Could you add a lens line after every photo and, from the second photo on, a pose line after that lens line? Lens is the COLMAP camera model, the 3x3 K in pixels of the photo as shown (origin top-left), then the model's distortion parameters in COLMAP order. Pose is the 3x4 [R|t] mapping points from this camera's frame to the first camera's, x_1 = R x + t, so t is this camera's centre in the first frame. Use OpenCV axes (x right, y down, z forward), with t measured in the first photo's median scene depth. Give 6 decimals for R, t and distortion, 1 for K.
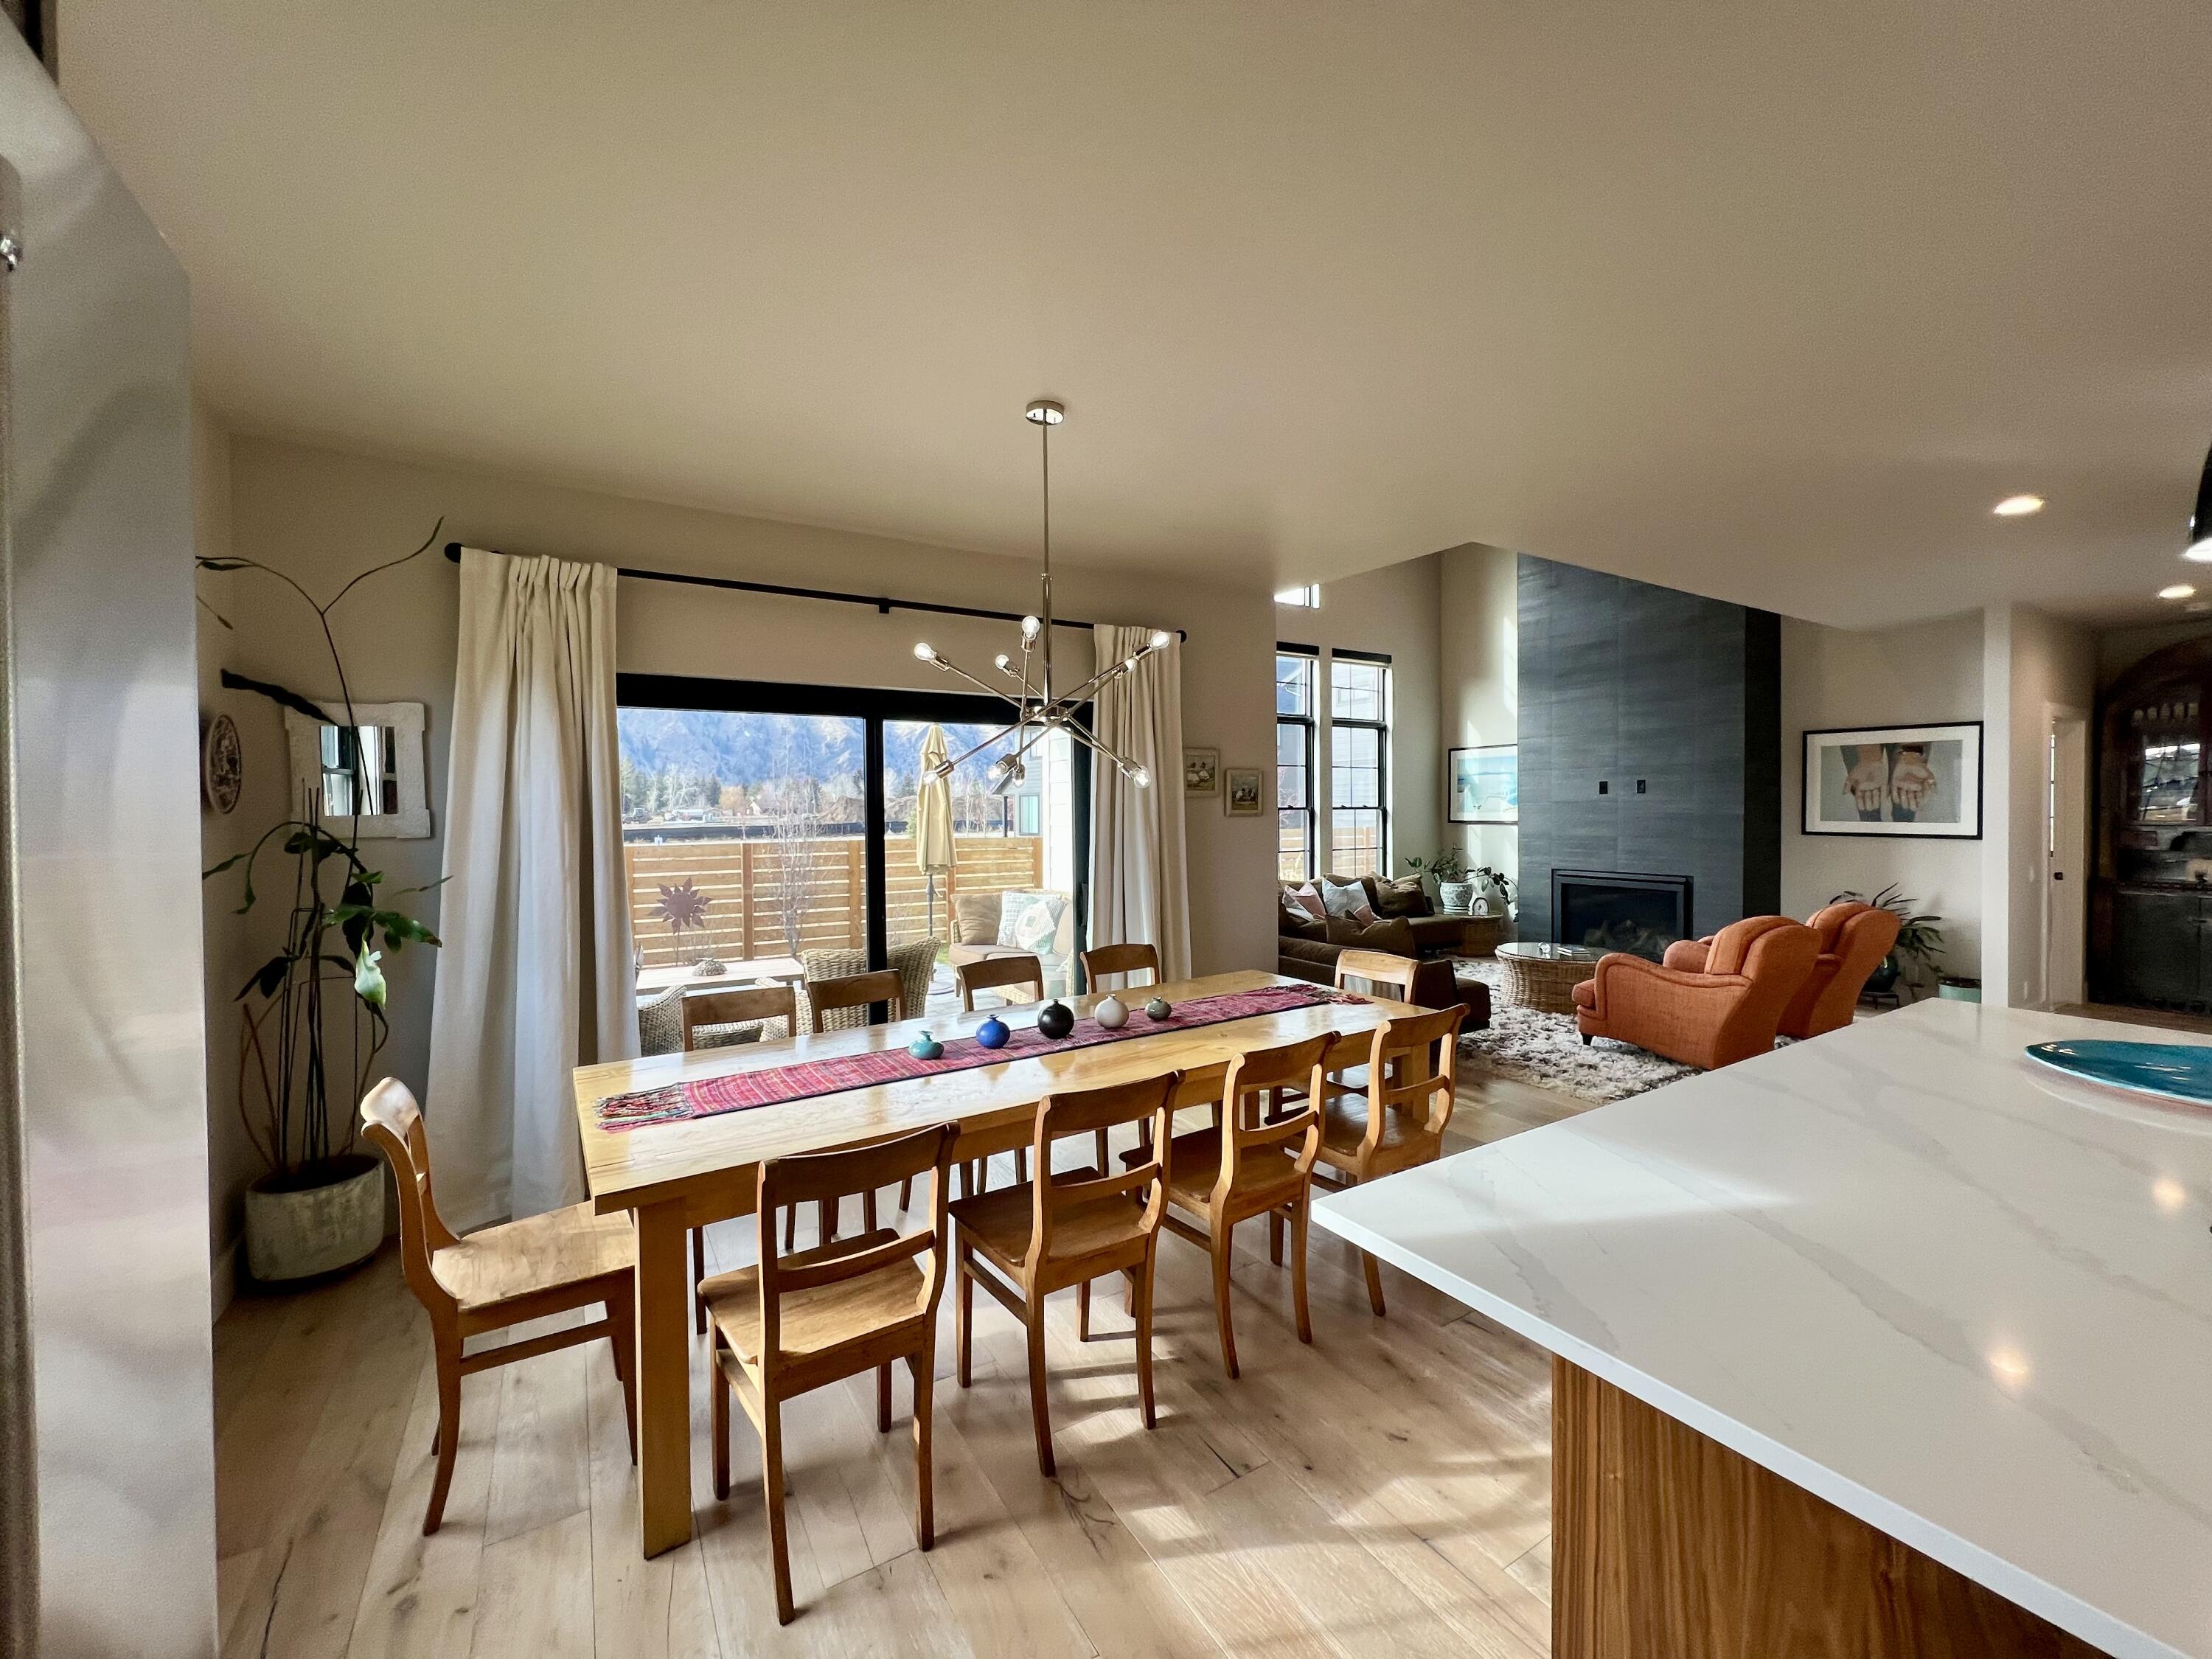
lens RADIAL K [[881.9, 0, 1105.0], [0, 881.9, 823.4], [0, 0, 1]] dist [-0.001478, 0.000623]
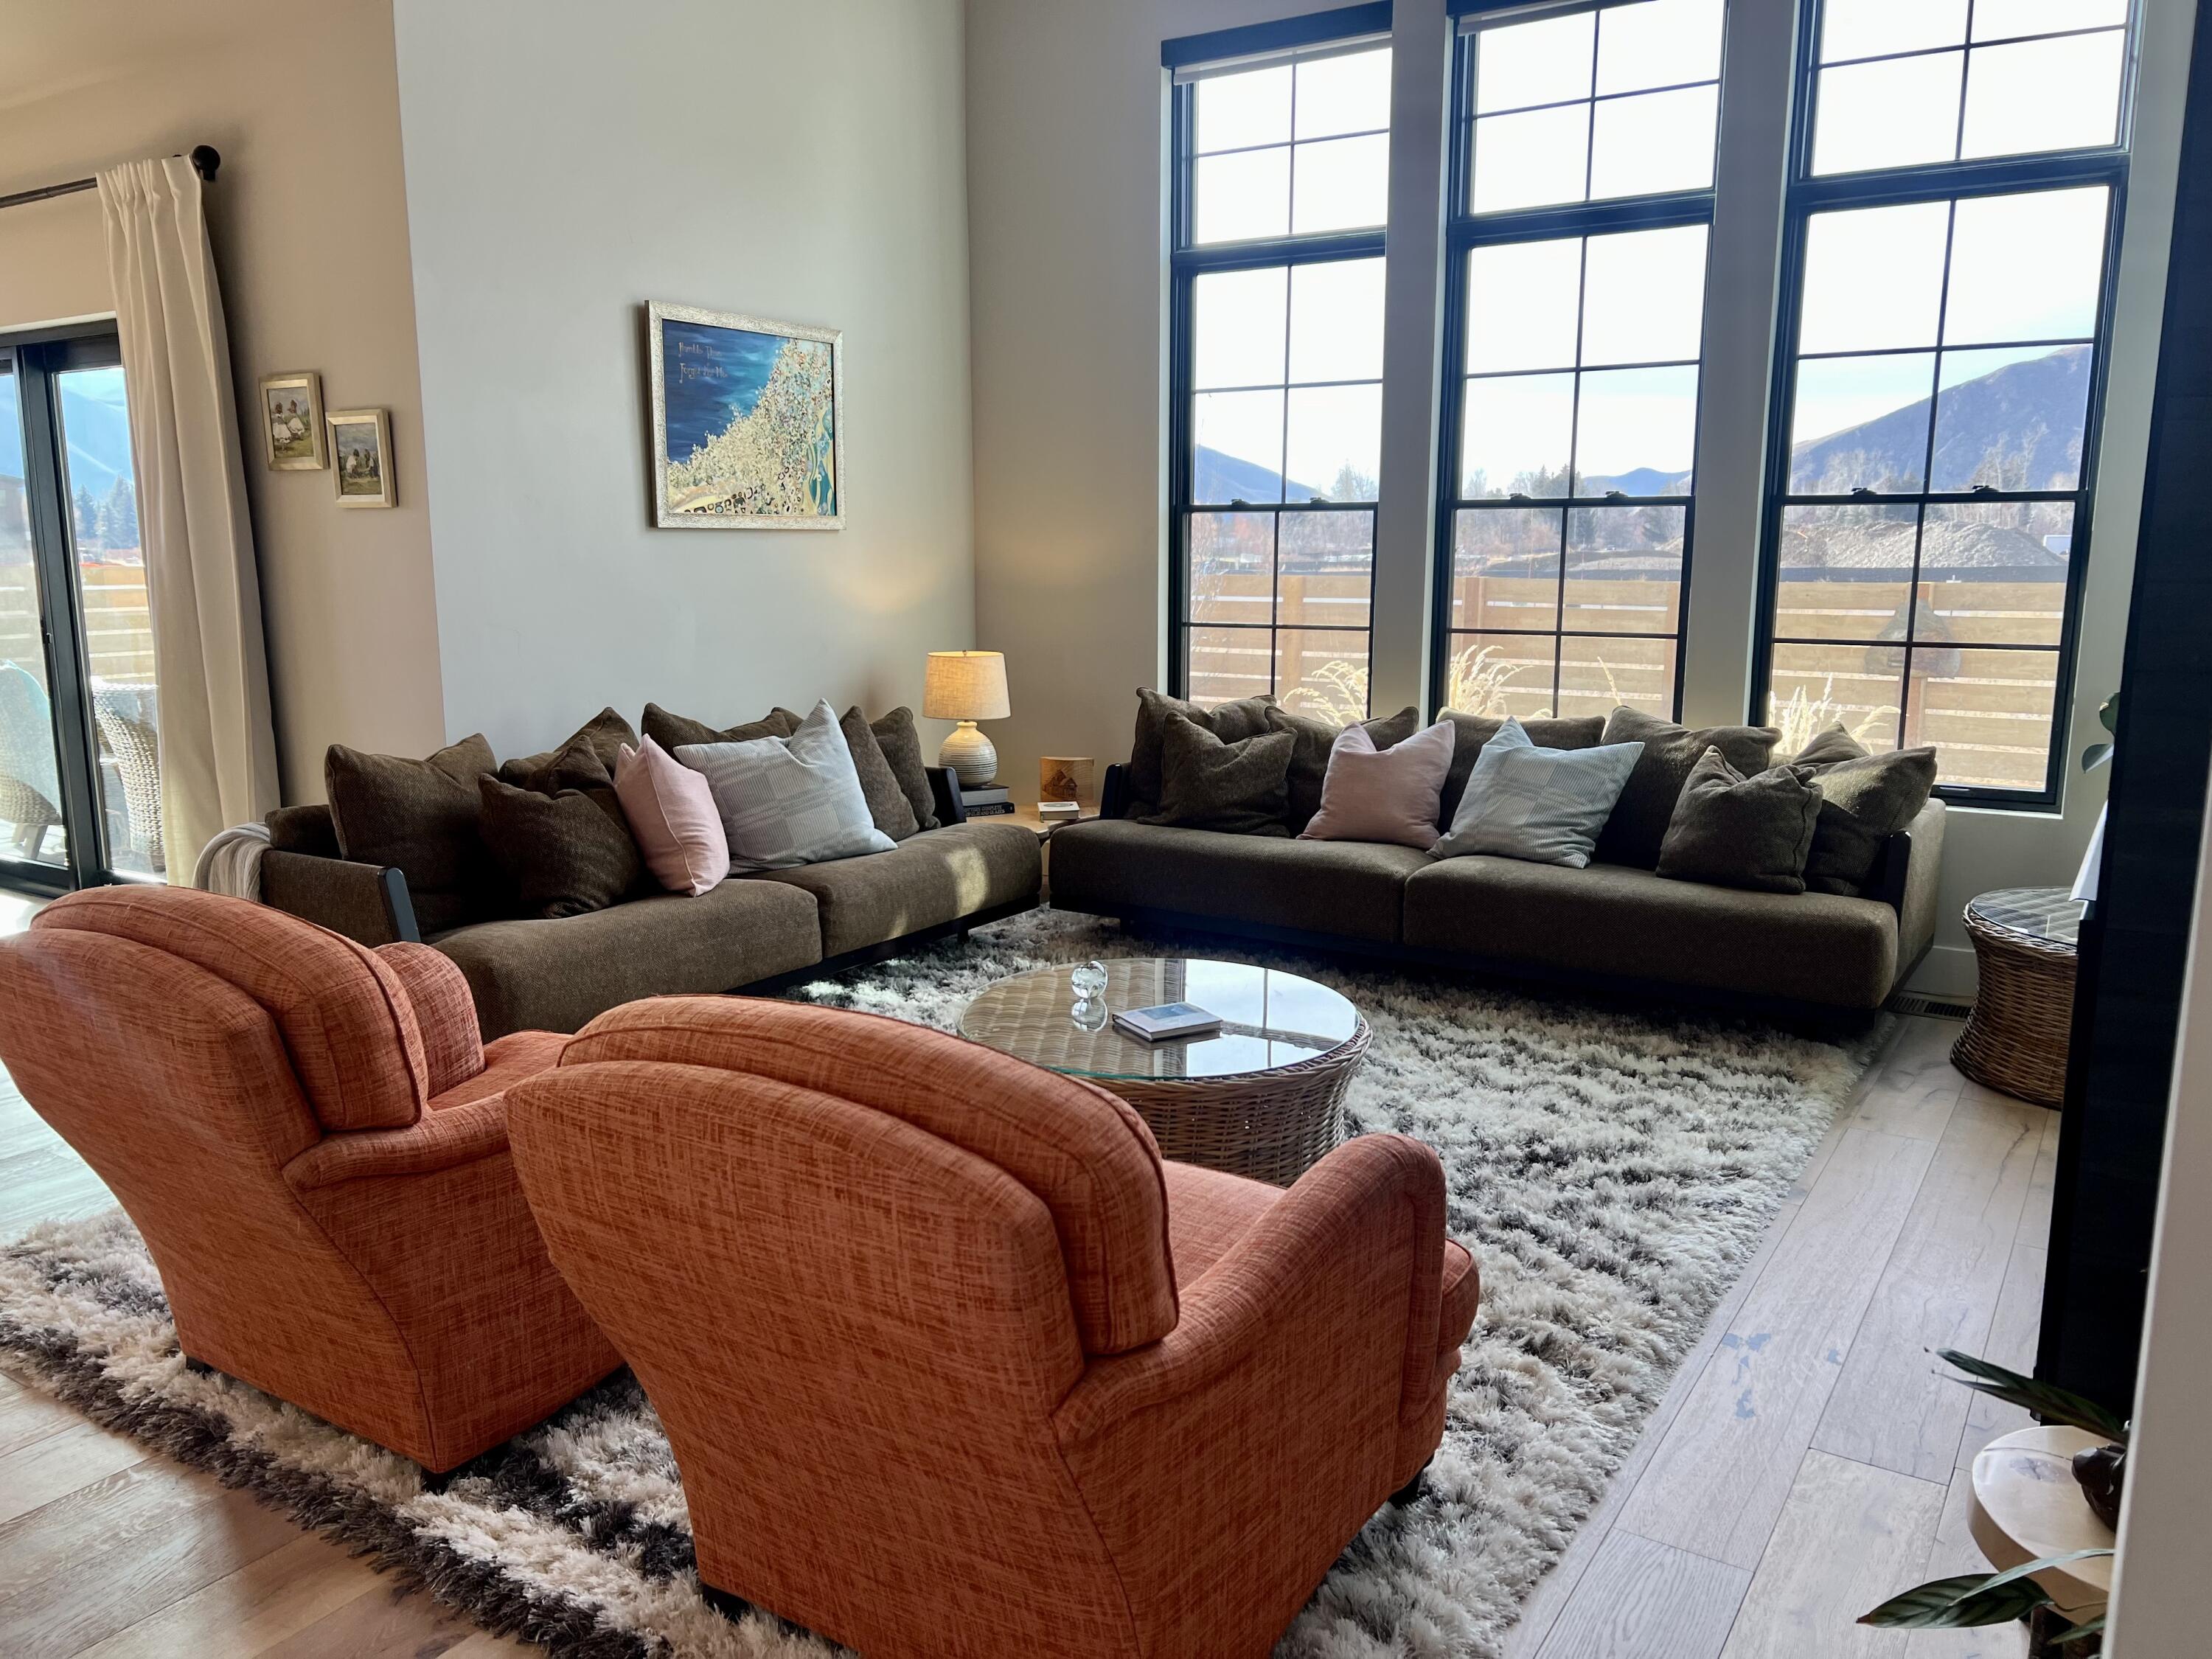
lens RADIAL K [[1662.5, 0, 1124.0], [0, 1662.5, 842.7], [0, 0, 1]] dist [0.046510, -0.041511]
pose [[0.445827, 0.171922, -0.878454, 0.943504], [-0.020420, 0.983080, 0.182035, -0.003118], [0.894886, -0.063218, 0.441794, 0.751046]]
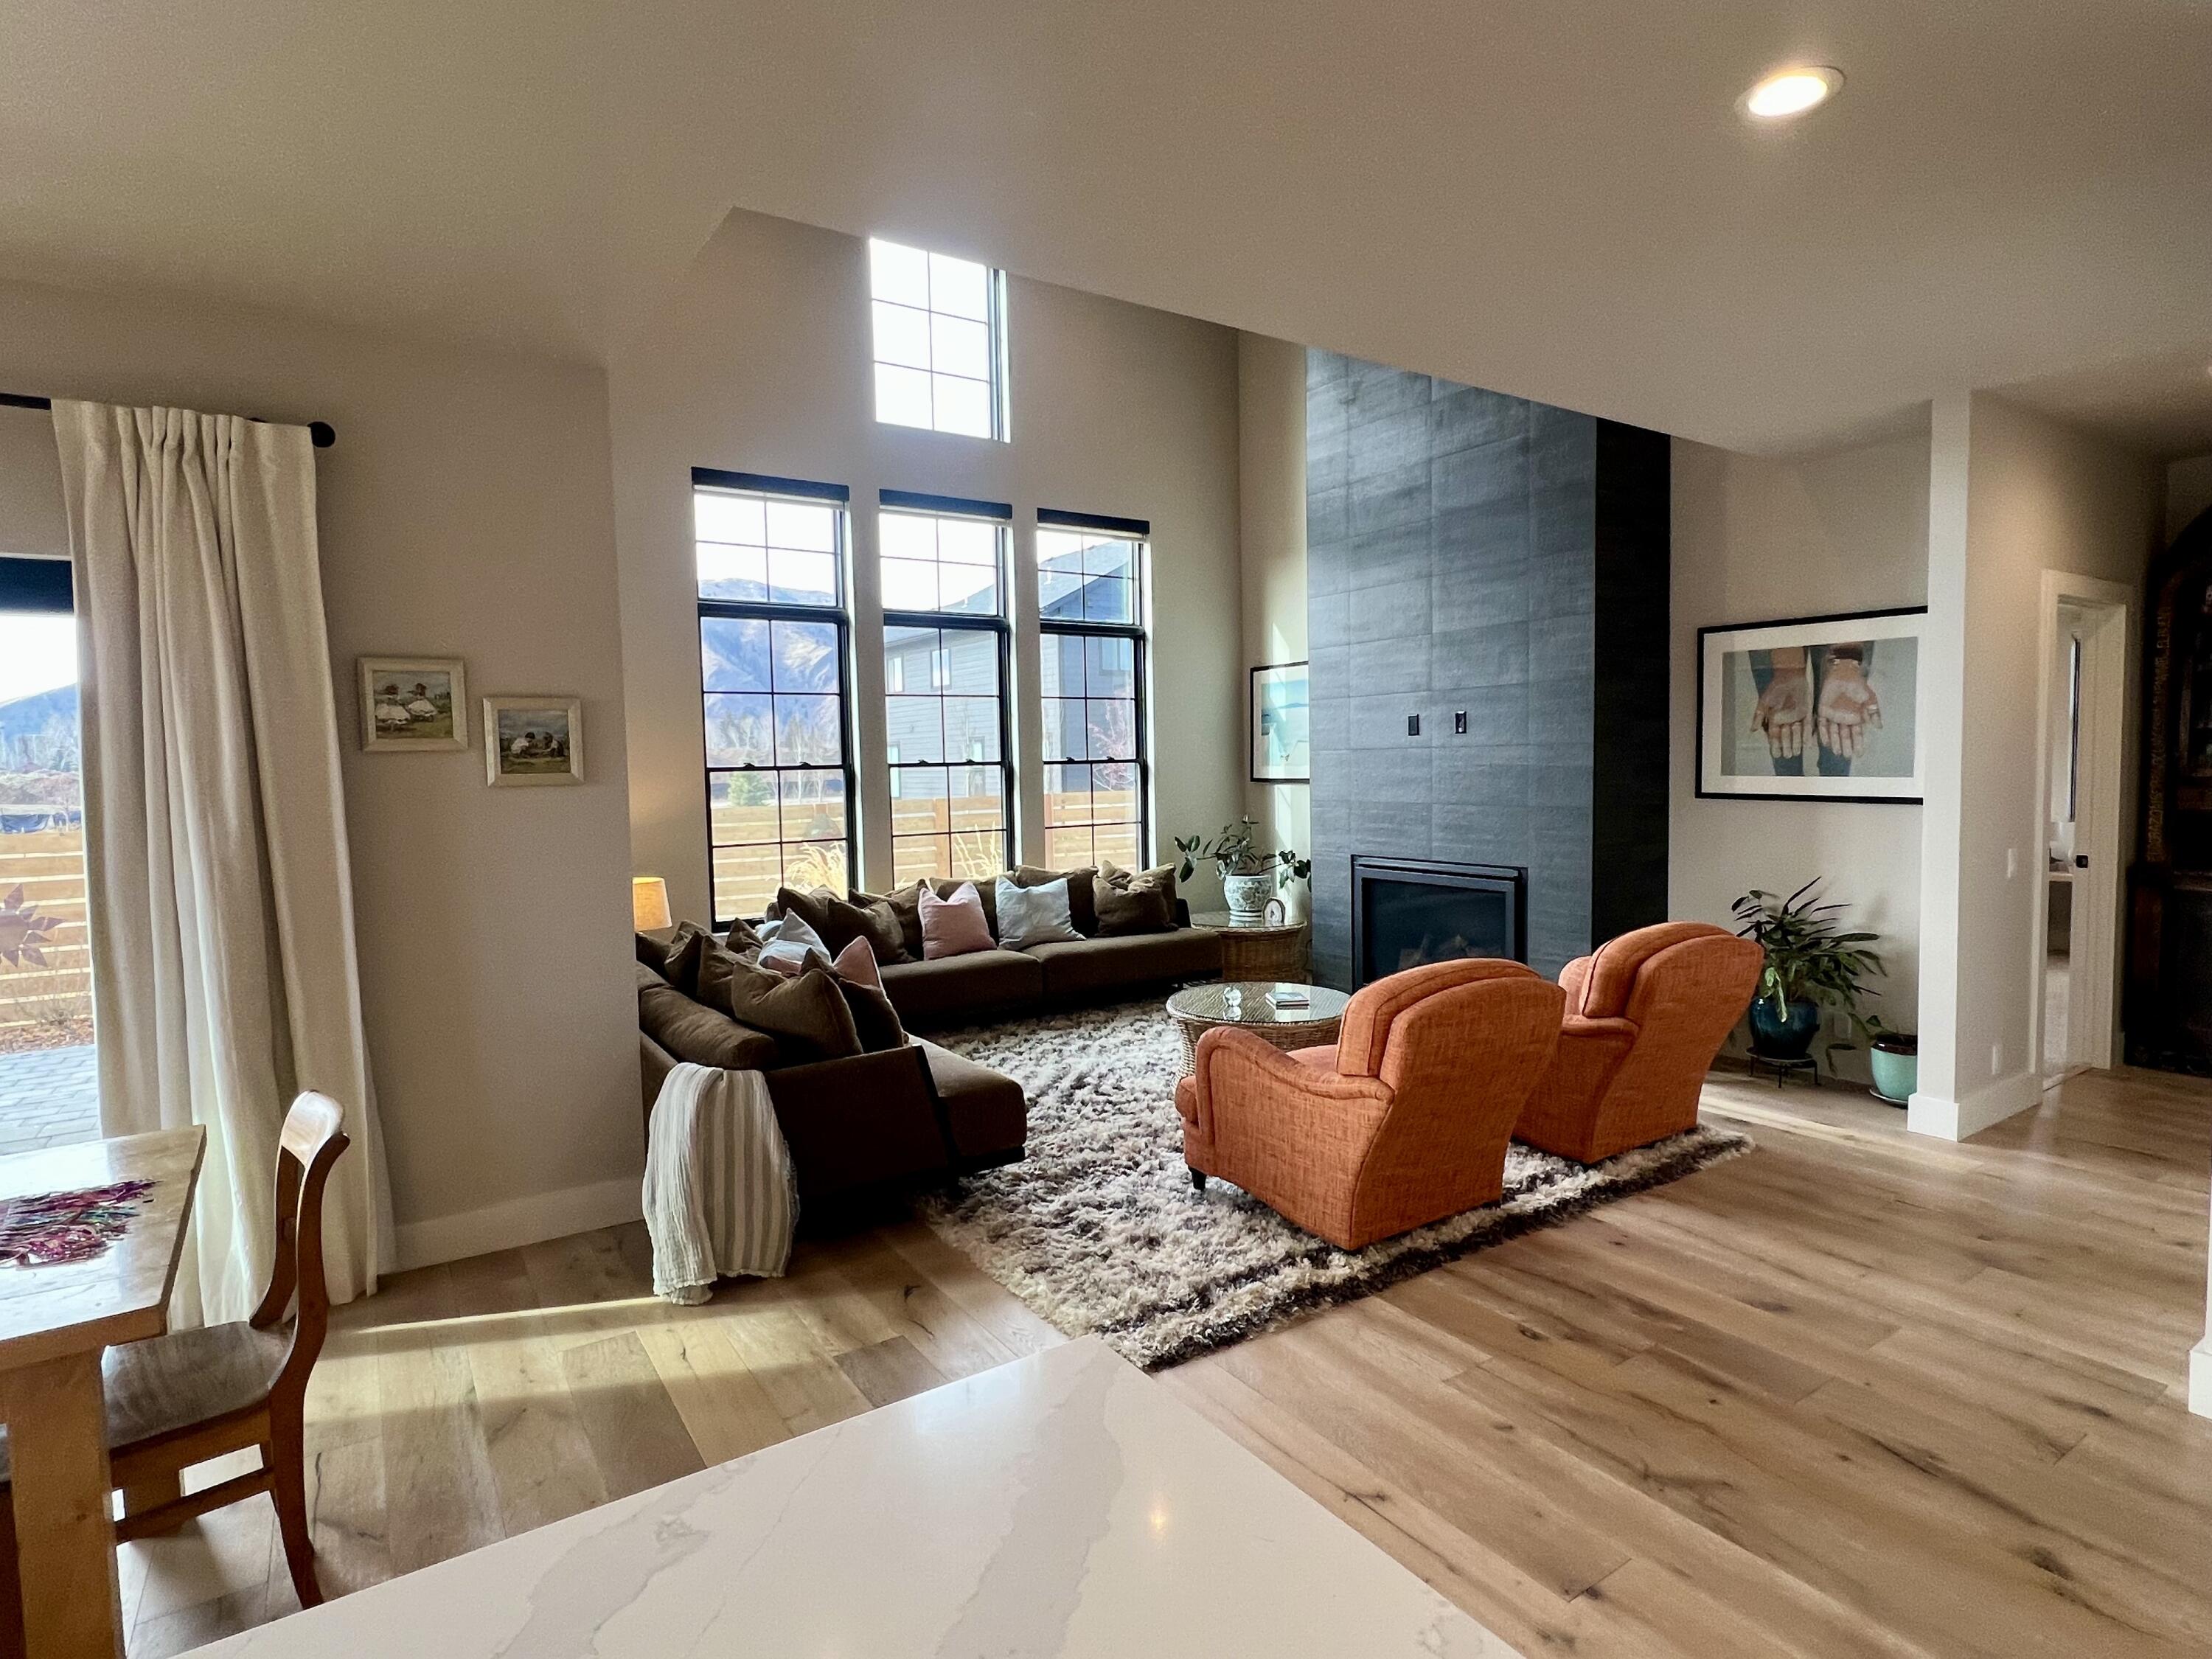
lens RADIAL K [[1153.0, 0, 1105.6], [0, 1153.0, 833.7], [0, 0, 1]] dist [-0.003043, 0.000165]
pose [[0.999207, -0.014821, 0.036947, 0.374597], [0.013096, 0.998833, 0.046478, -0.005407], [-0.037592, -0.045958, 0.998236, 0.228788]]
